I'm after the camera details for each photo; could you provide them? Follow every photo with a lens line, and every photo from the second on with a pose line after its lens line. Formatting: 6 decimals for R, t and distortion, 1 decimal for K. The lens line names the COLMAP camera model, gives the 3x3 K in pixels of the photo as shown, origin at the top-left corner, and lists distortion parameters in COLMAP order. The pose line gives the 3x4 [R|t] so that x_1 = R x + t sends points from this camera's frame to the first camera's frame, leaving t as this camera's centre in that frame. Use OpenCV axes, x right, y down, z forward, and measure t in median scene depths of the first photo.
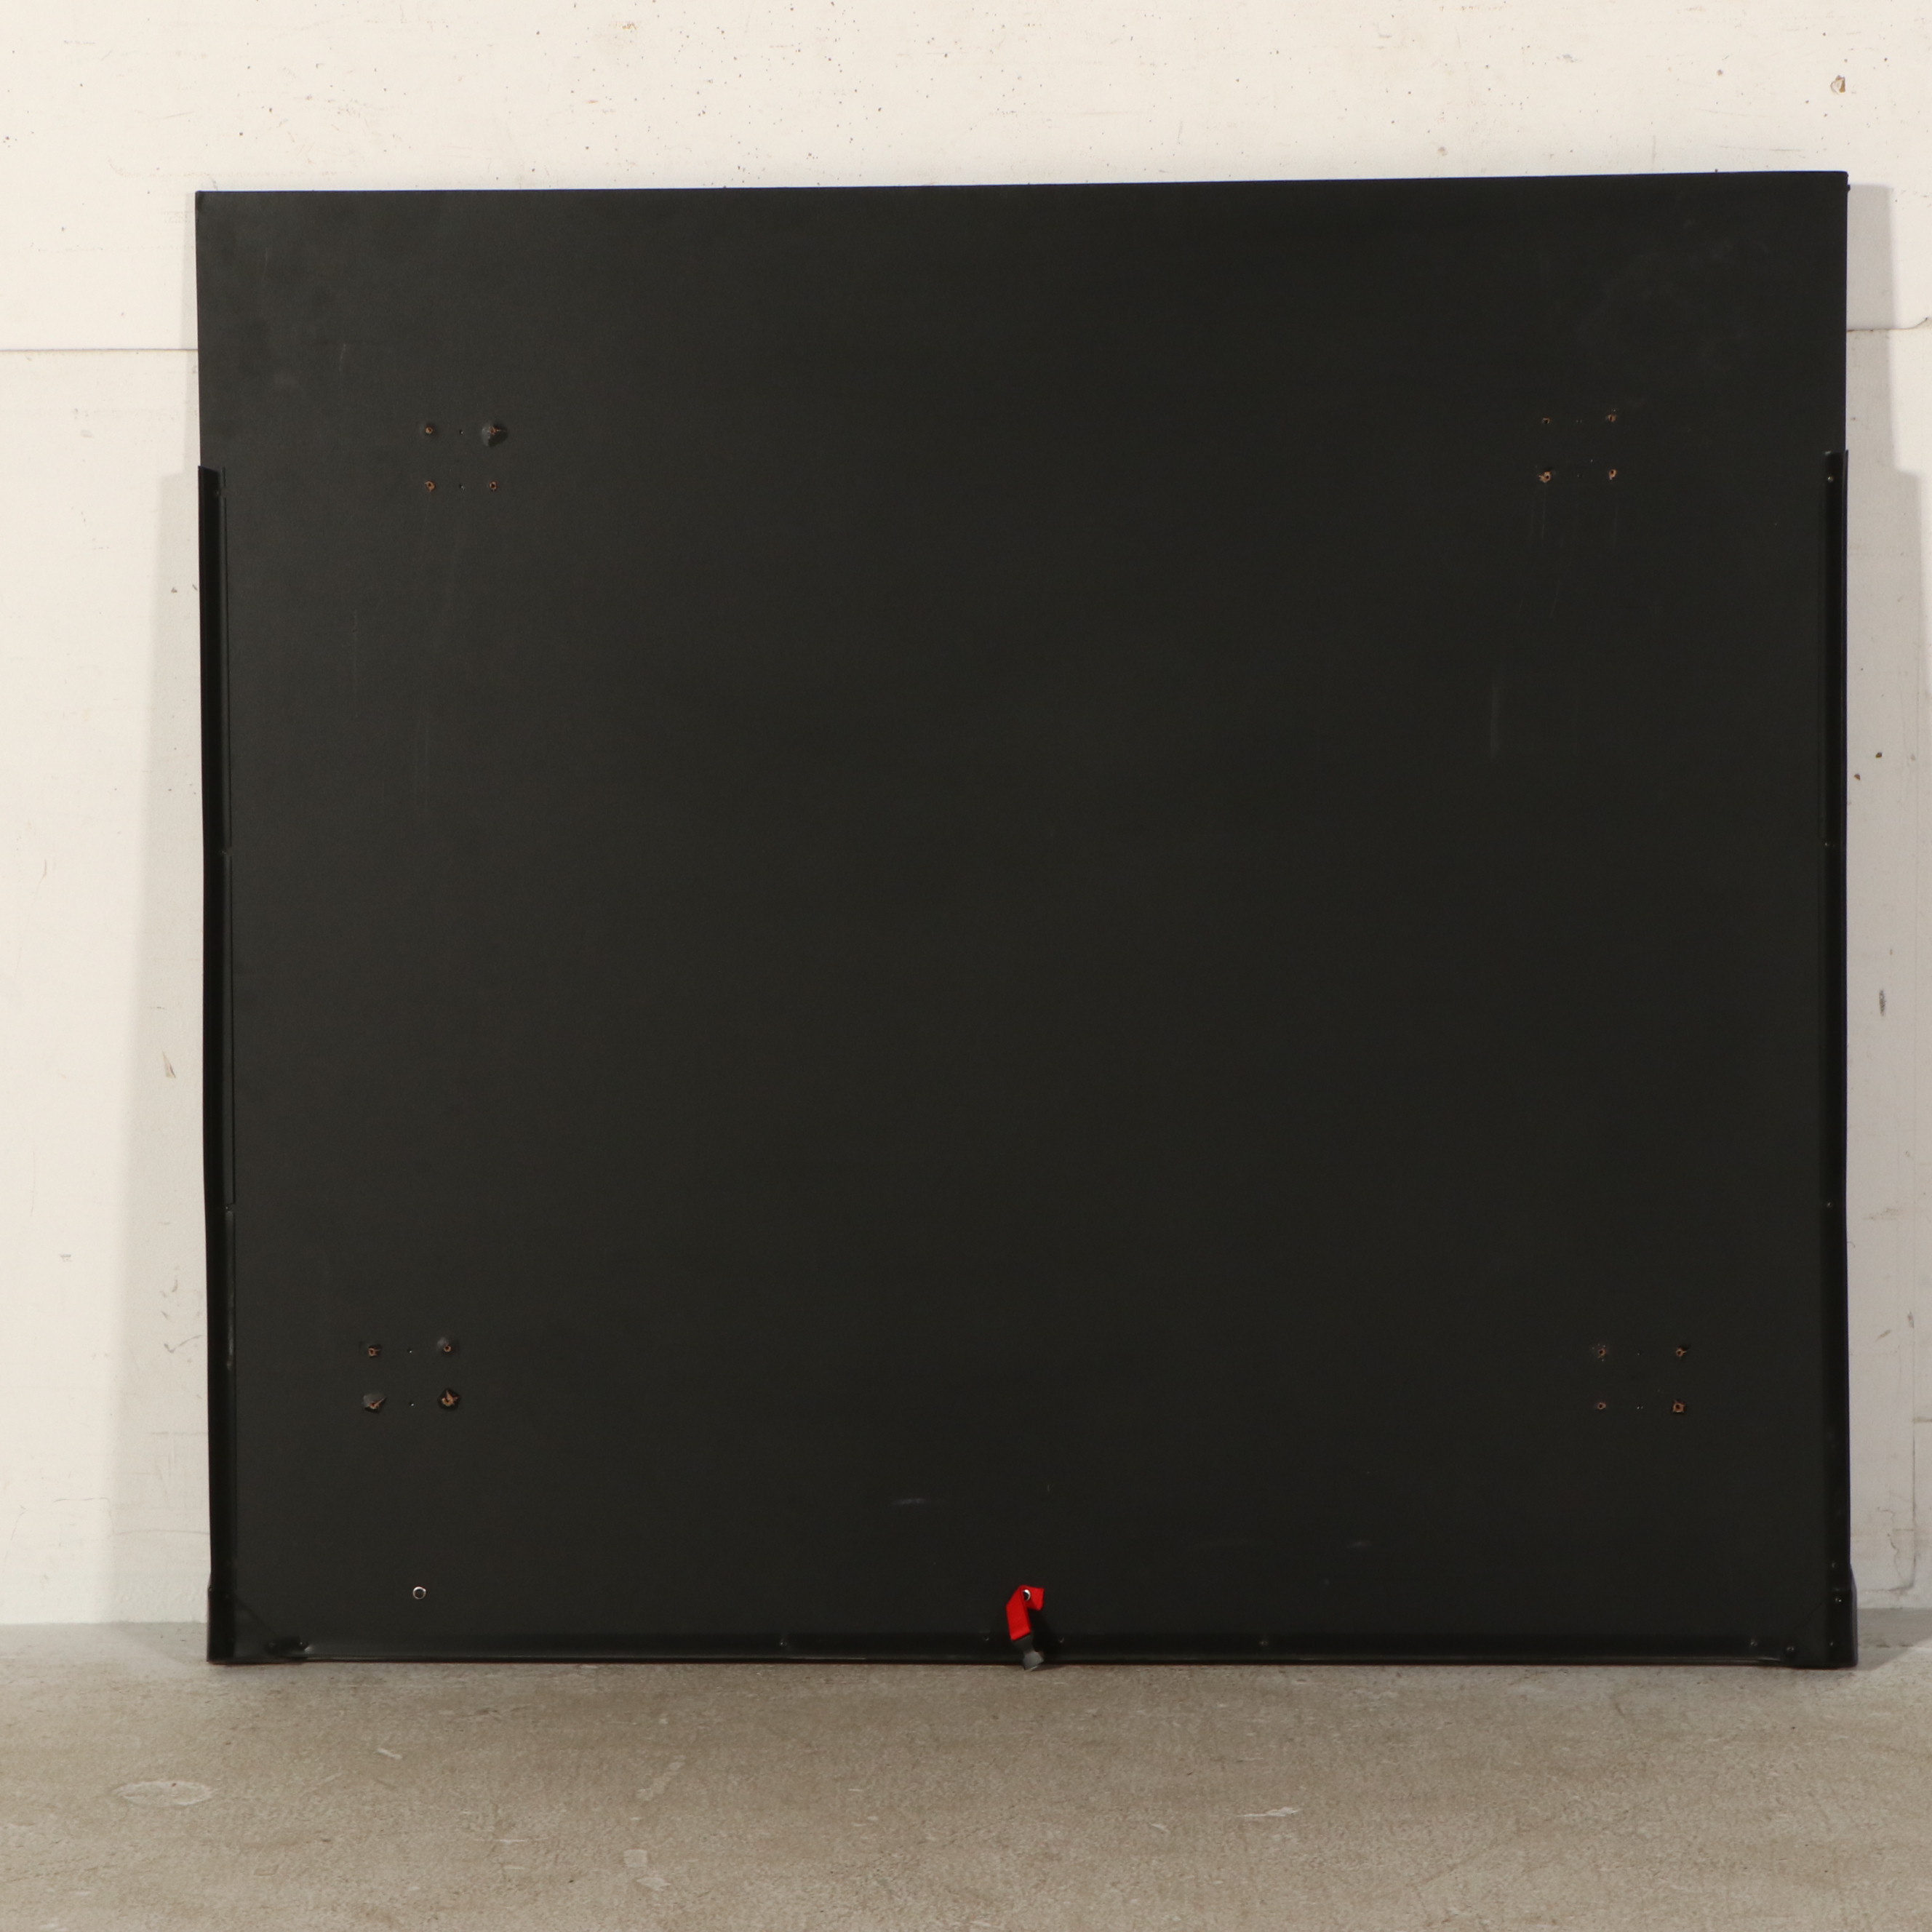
lens RADIAL K [[4926.4, 0, 968.7], [0, 4926.4, 967.4], [0, 0, 1]] dist [0.061266, 0.000000]
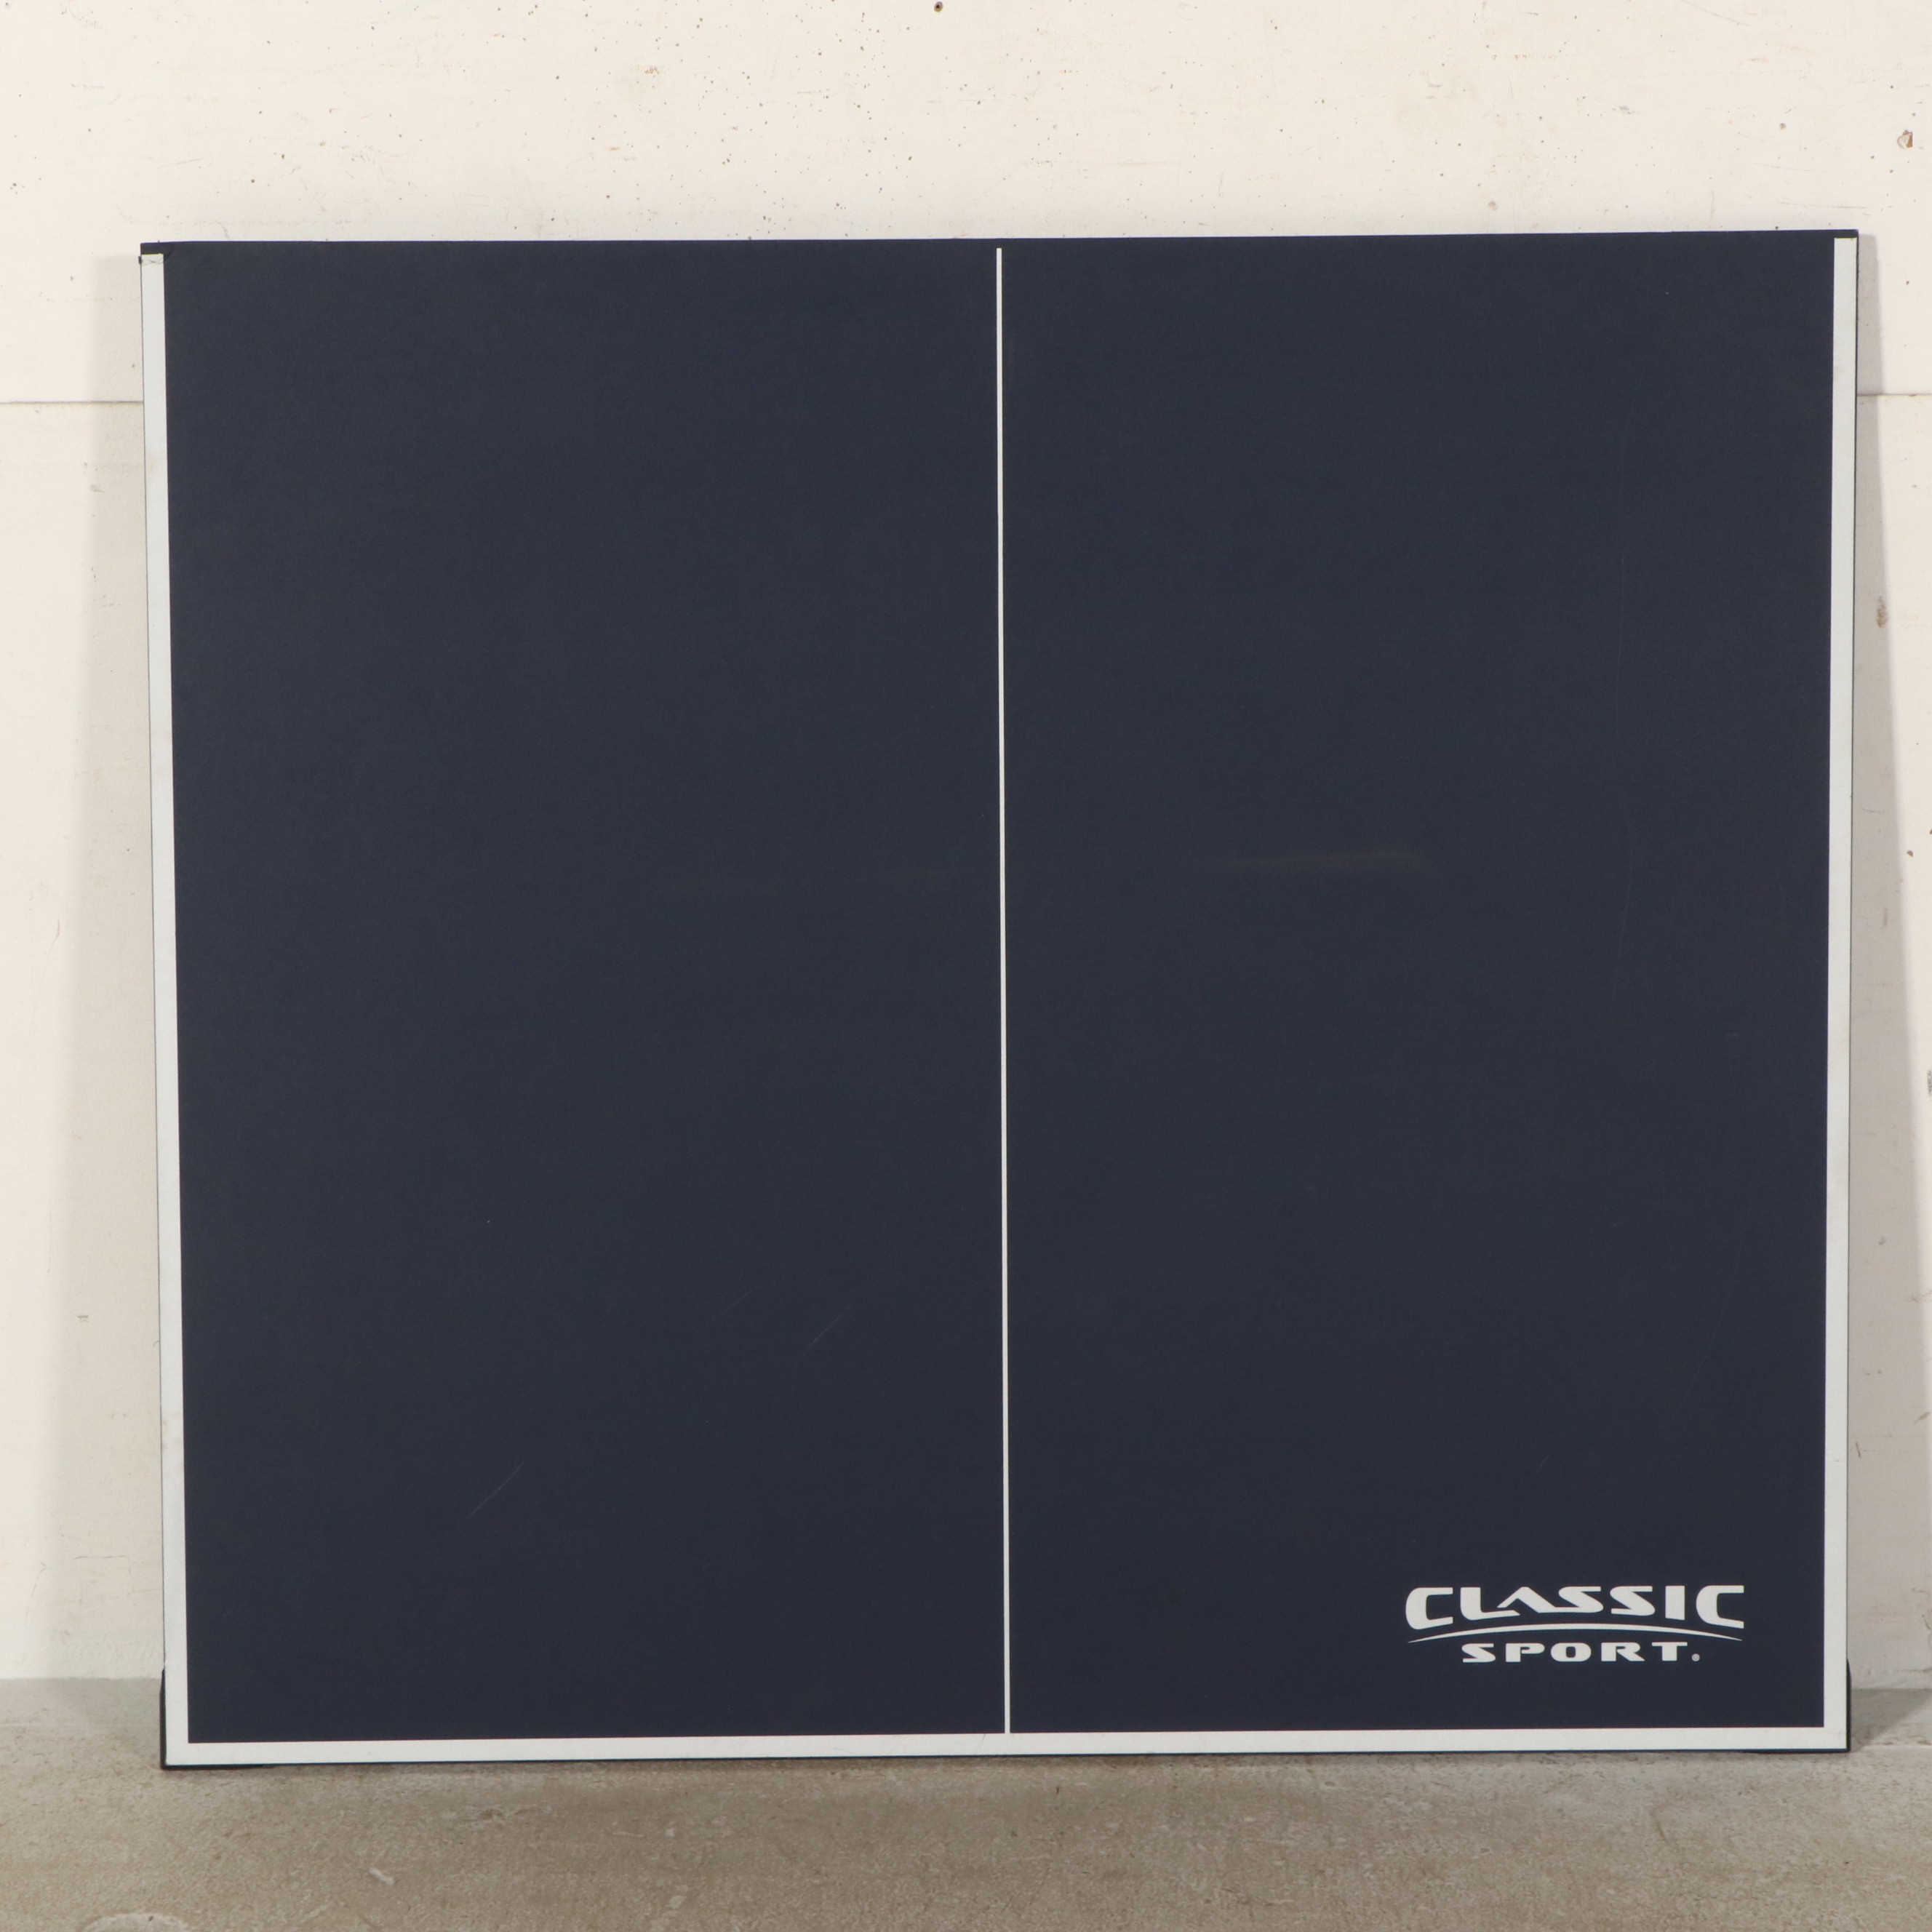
lens RADIAL K [[3941.6, 0, 964.0], [0, 3941.6, 964.5], [0, 0, 1]] dist [0.017356, 0.000000]
pose [[0.999849, 0.008868, -0.014947, 0.005652], [-0.008448, 0.999575, 0.027903, -0.039008], [0.015188, -0.027772, 0.999499, 0.231254]]
